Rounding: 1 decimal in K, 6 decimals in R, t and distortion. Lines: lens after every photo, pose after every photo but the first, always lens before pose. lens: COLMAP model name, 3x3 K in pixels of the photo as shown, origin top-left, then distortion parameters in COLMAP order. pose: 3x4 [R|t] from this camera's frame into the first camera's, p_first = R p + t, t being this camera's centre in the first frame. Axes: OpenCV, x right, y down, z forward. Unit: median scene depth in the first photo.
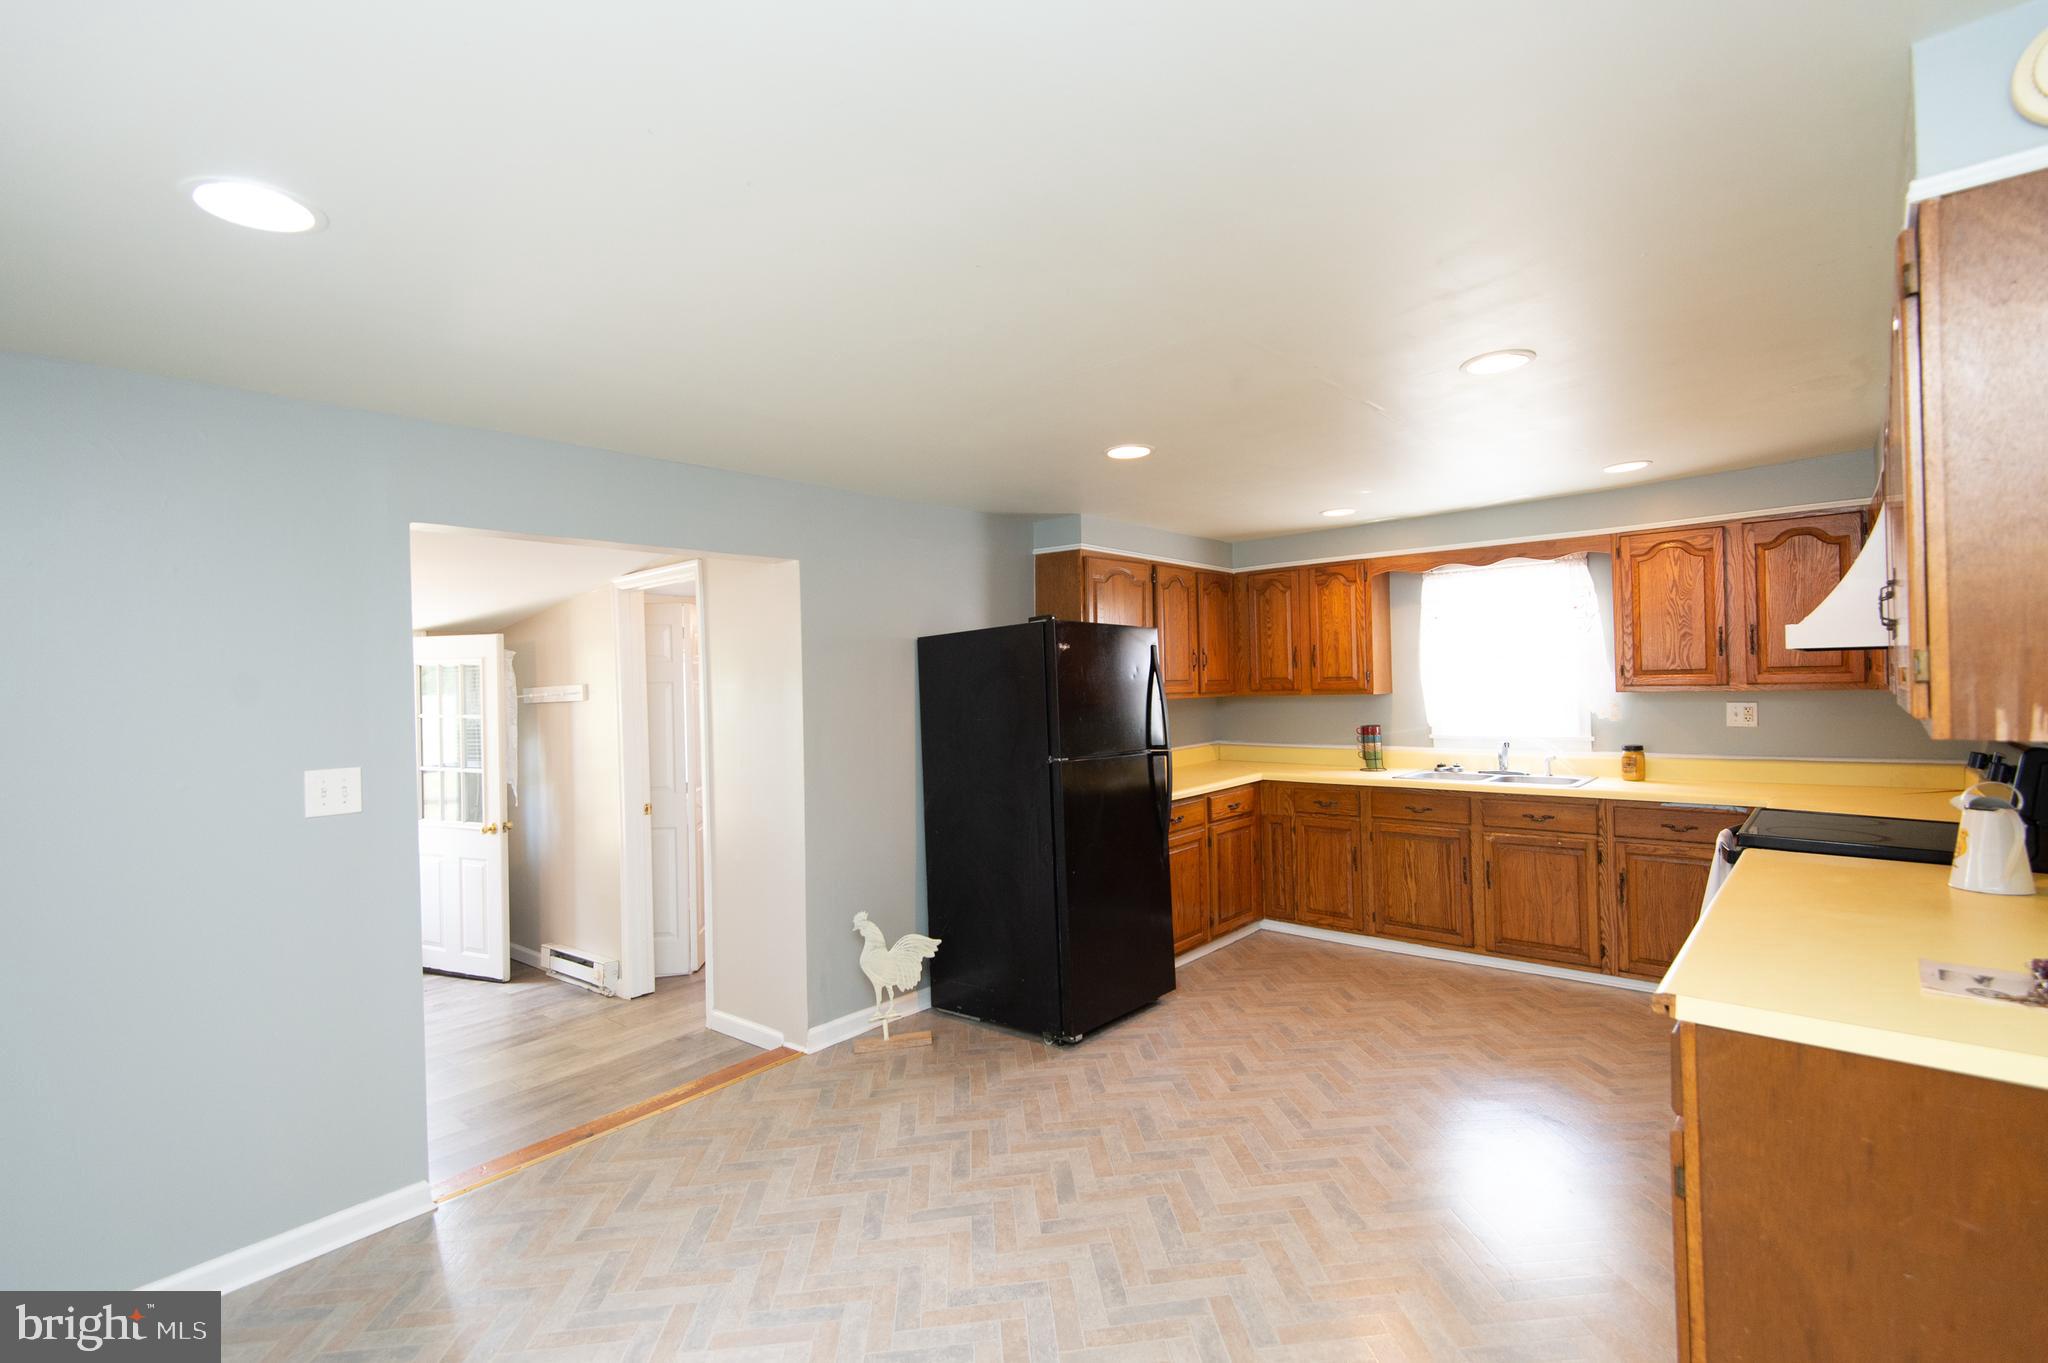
lens RADIAL K [[934.8, 0, 1023.9], [0, 934.8, 677.4], [0, 0, 1]] dist [0.034270, -0.014763]
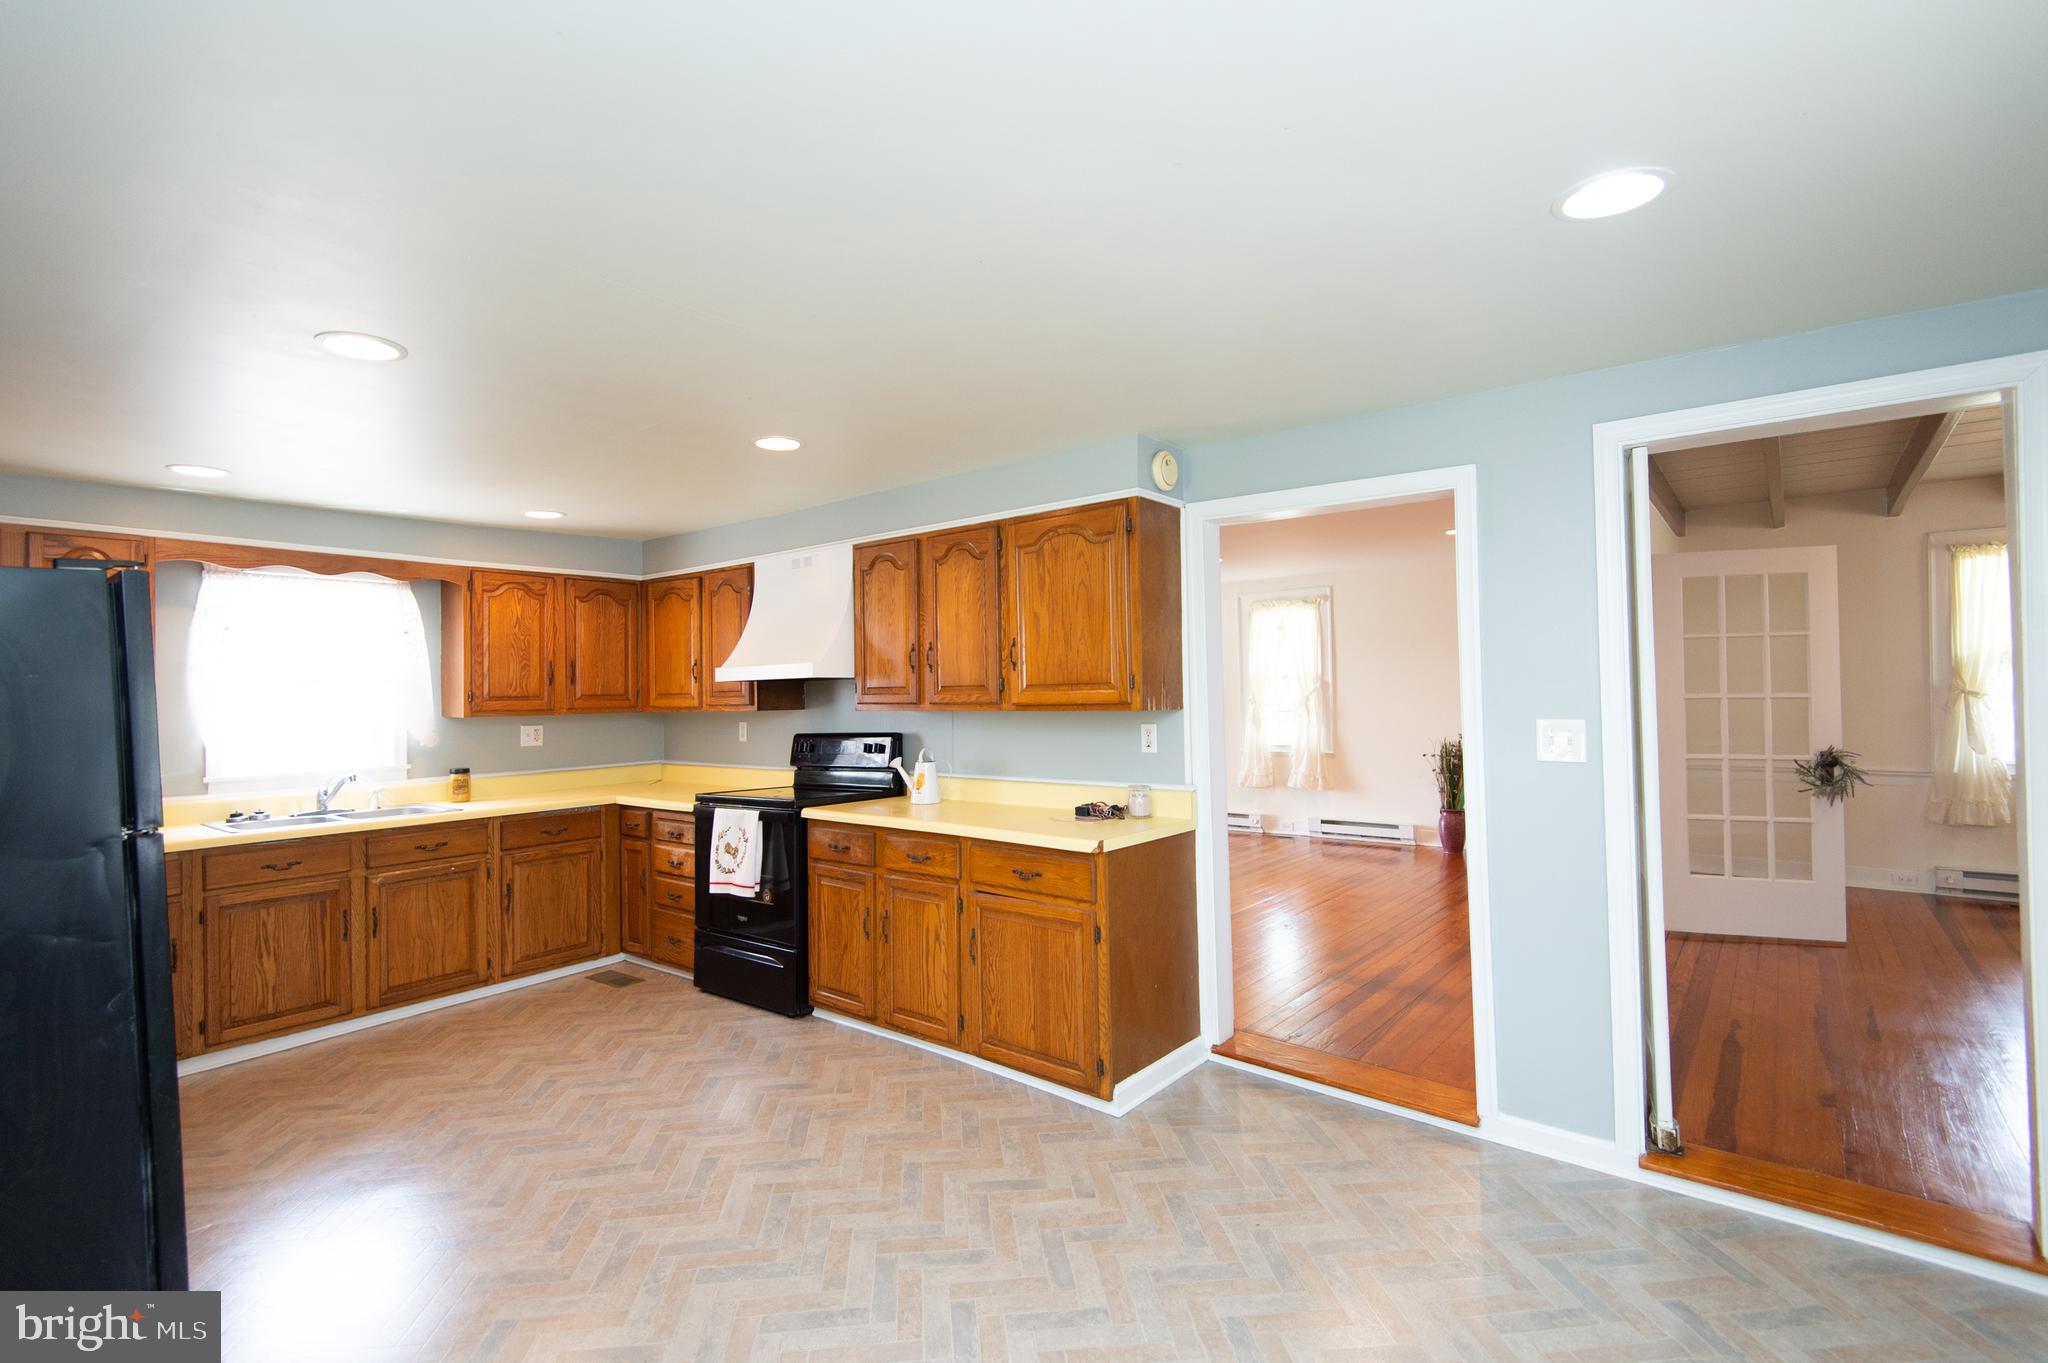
lens RADIAL K [[934.8, 0, 1026.9], [0, 934.8, 673.9], [0, 0, 1]] dist [0.034270, -0.014763]
pose [[-0.044934, 0.045520, 0.997952, -0.466806], [0.013699, 0.998895, -0.044946, 0.024419], [-0.998896, 0.011652, -0.045508, 0.443673]]
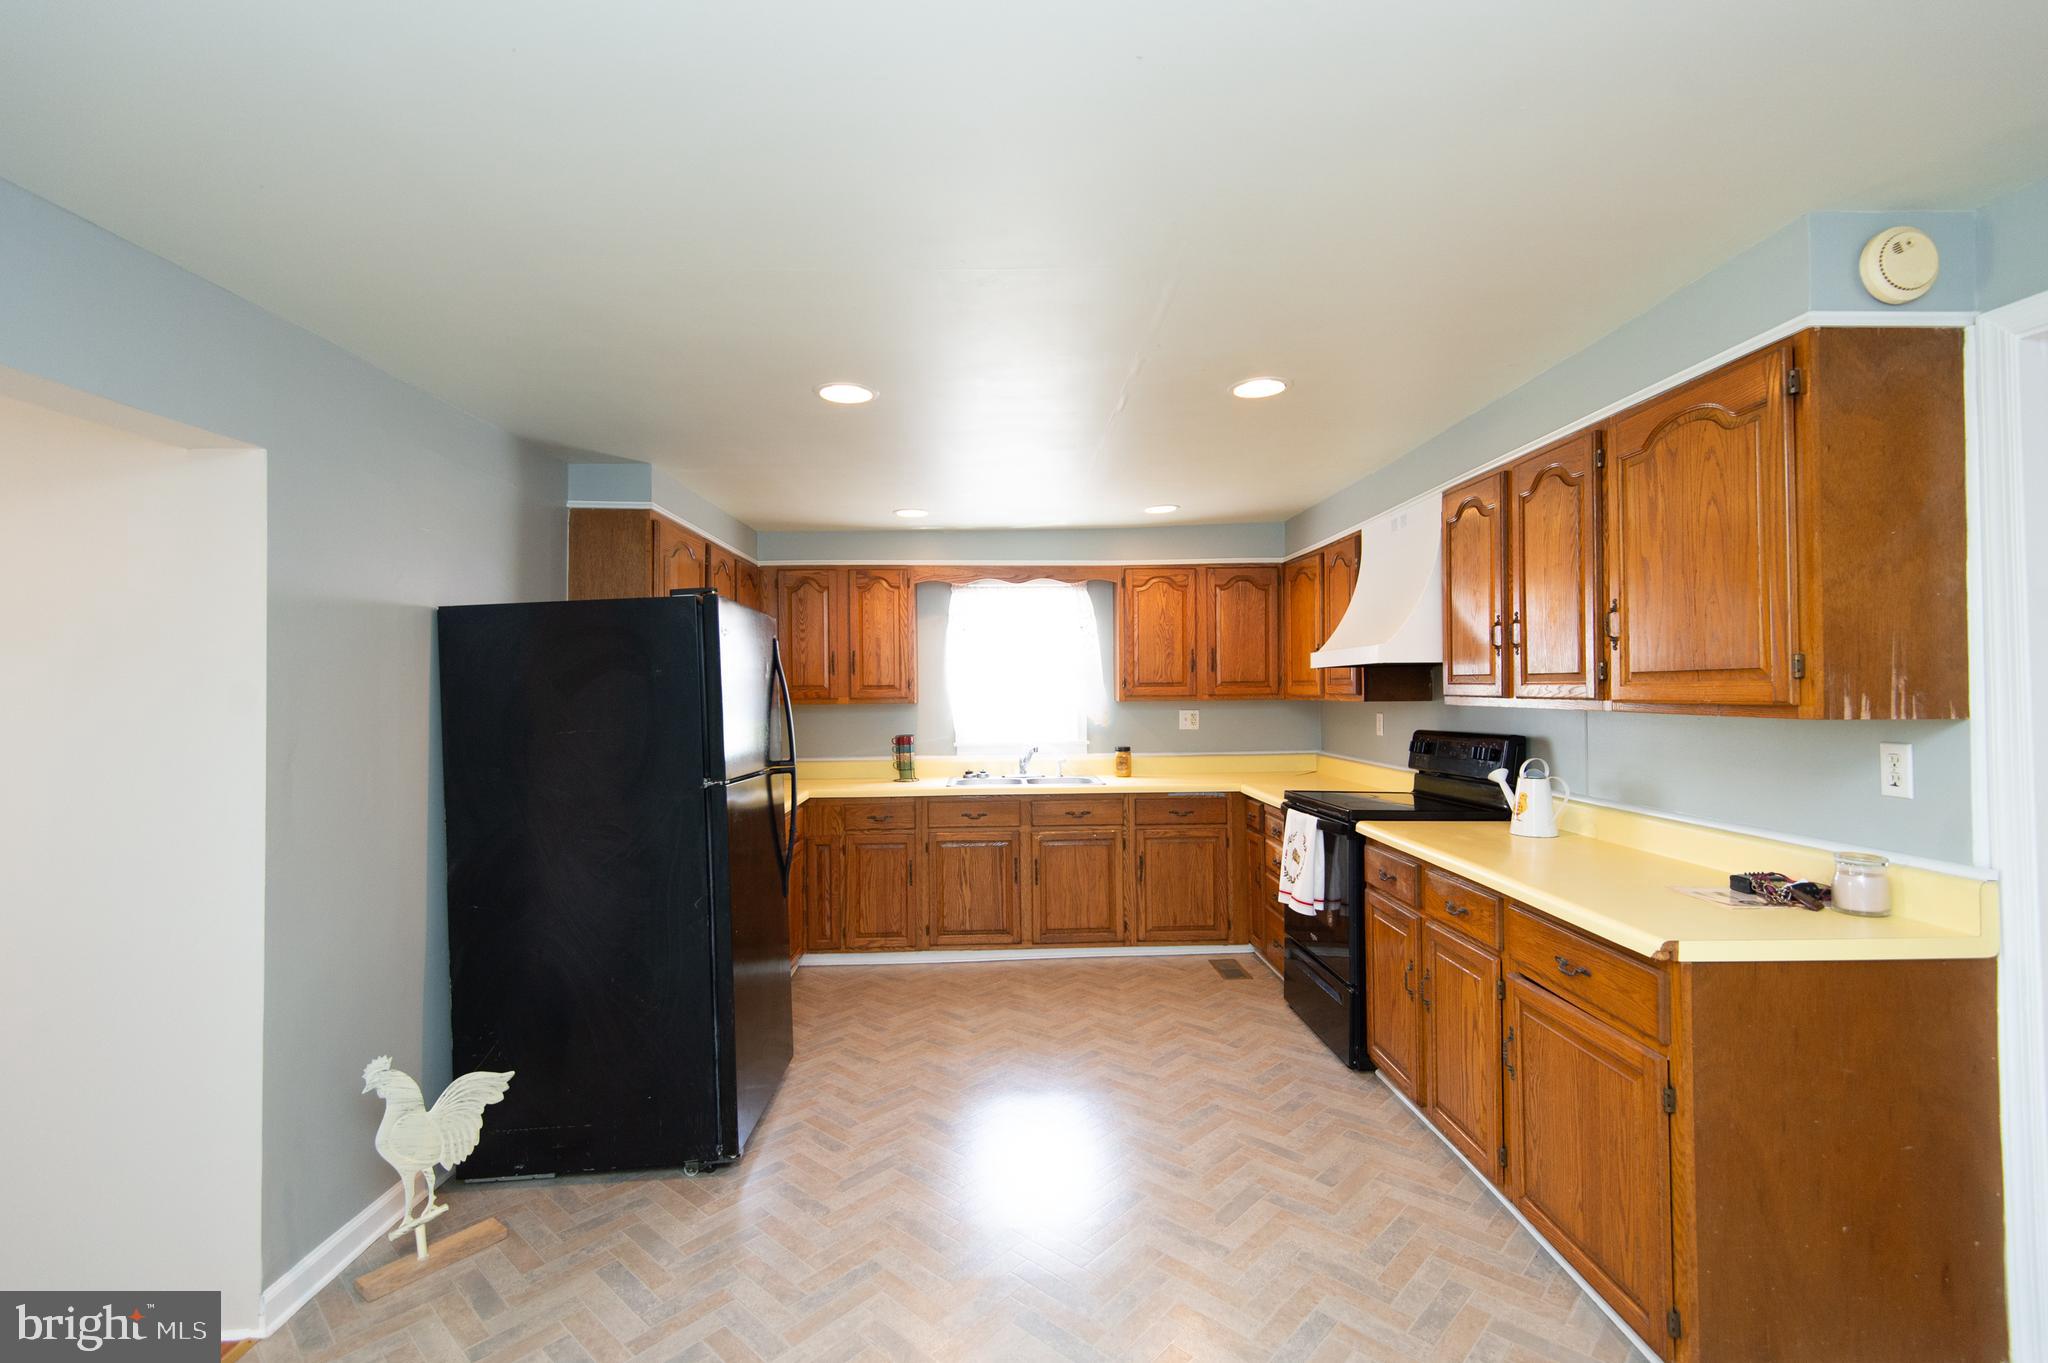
lens RADIAL K [[934.8, 0, 1027.1], [0, 934.8, 679.6], [0, 0, 1]] dist [0.034270, -0.014763]
pose [[0.731714, 0.023637, 0.681202, -0.253068], [-0.011418, 0.999683, -0.022423, 0.016879], [-0.681517, 0.008629, 0.731752, 0.244438]]
